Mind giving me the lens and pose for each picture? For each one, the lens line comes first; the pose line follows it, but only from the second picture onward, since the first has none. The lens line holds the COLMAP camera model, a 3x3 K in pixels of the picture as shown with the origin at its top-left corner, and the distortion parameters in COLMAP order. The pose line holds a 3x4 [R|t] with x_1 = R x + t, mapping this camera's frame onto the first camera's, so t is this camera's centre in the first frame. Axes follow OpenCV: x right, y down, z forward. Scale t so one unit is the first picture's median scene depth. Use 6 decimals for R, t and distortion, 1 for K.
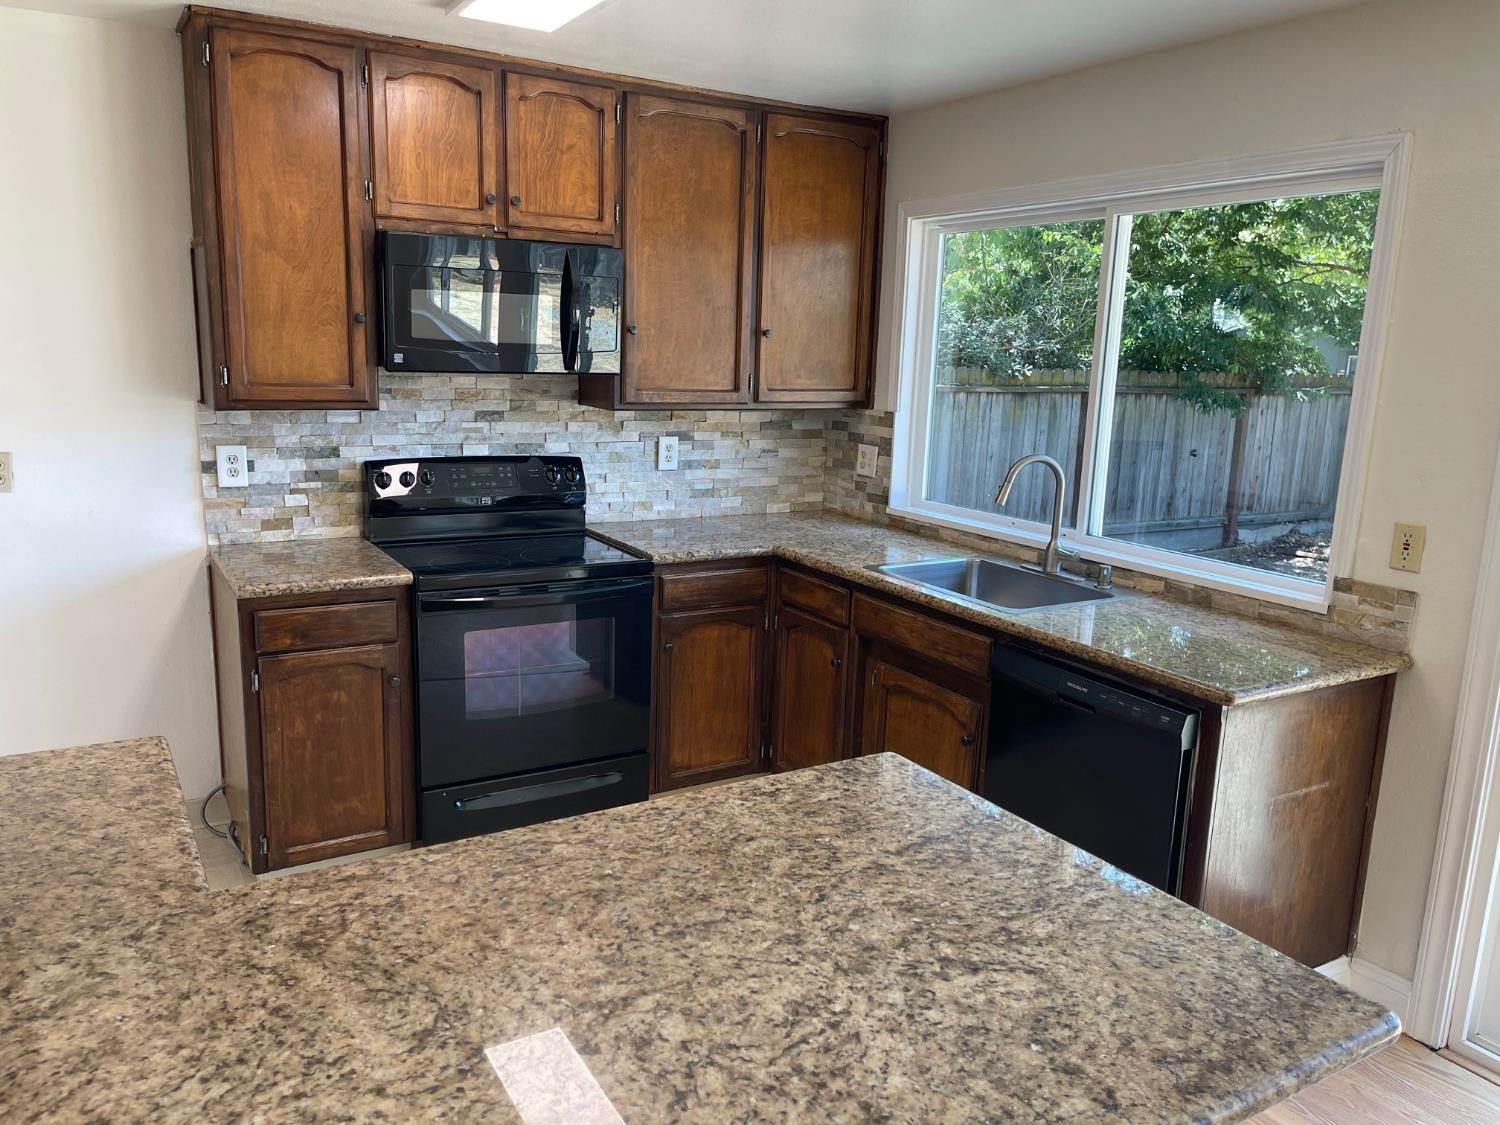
lens RADIAL K [[1122.3, 0, 750.2], [0, 1122.3, 571.2], [0, 0, 1]] dist [0.026297, 0.004495]
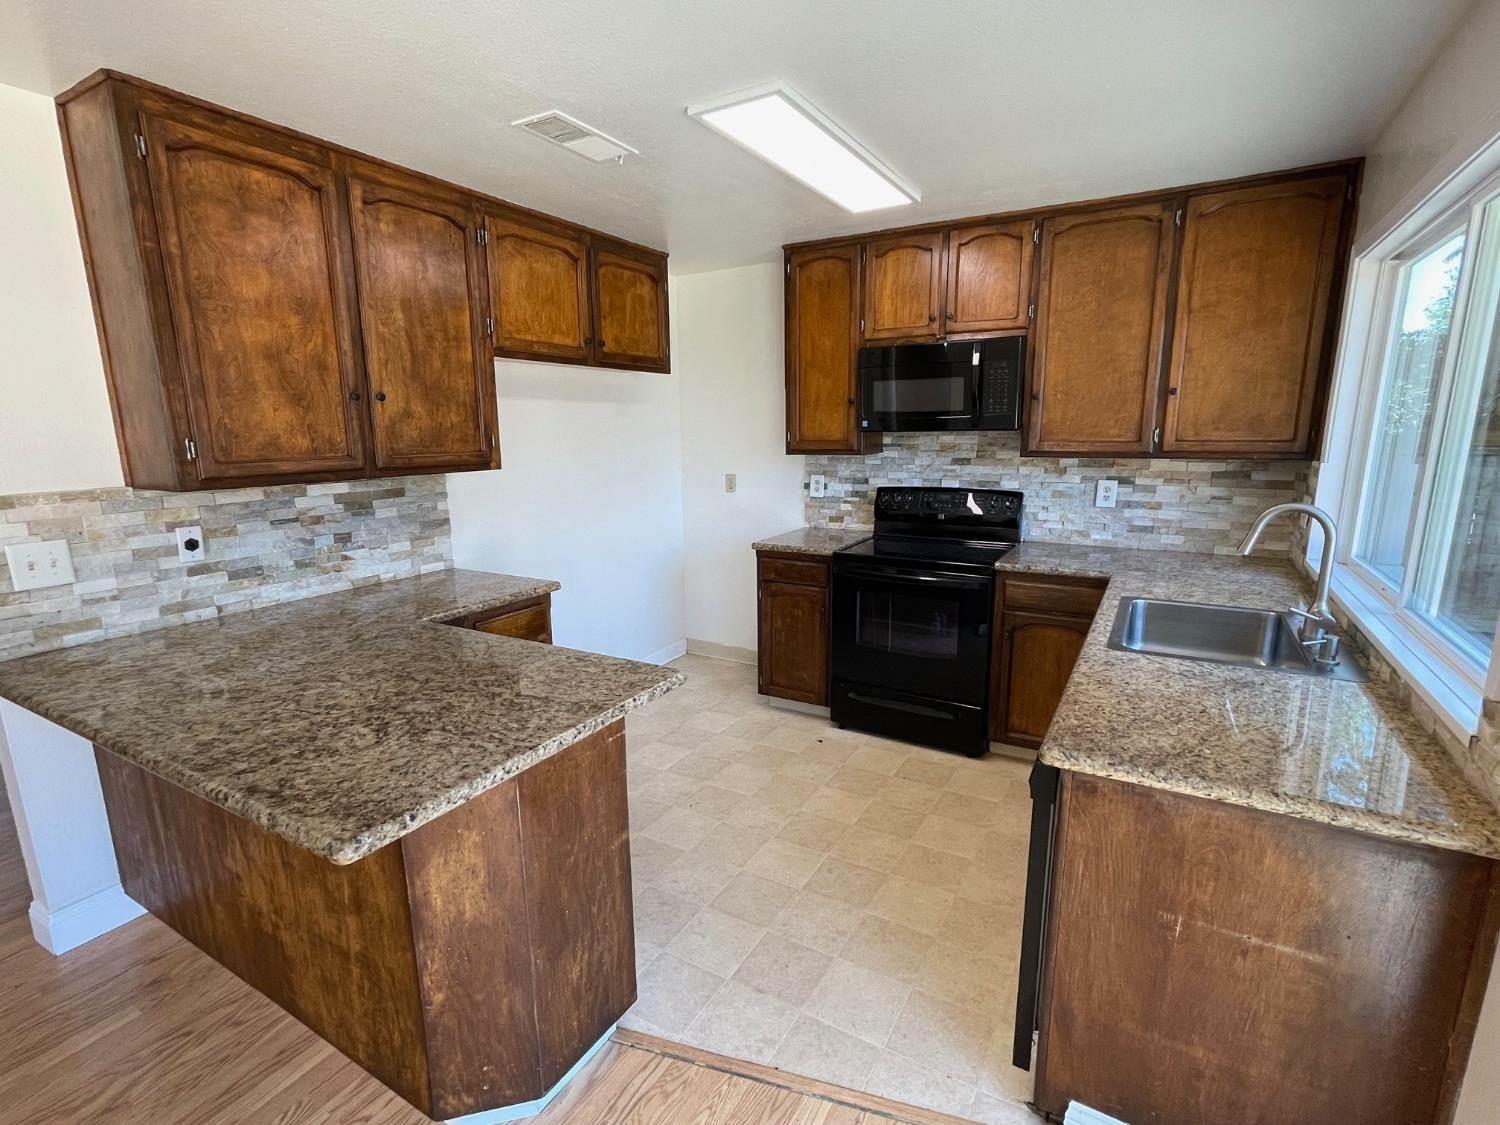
lens RADIAL K [[710.4, 0, 751.4], [0, 710.4, 566.7], [0, 0, 1]] dist [-0.004490, -0.001289]
pose [[0.485480, 0.132581, -0.864136, 0.500072], [-0.146734, 0.986769, 0.068960, -0.025262], [0.861846, 0.093319, 0.498511, 0.320943]]
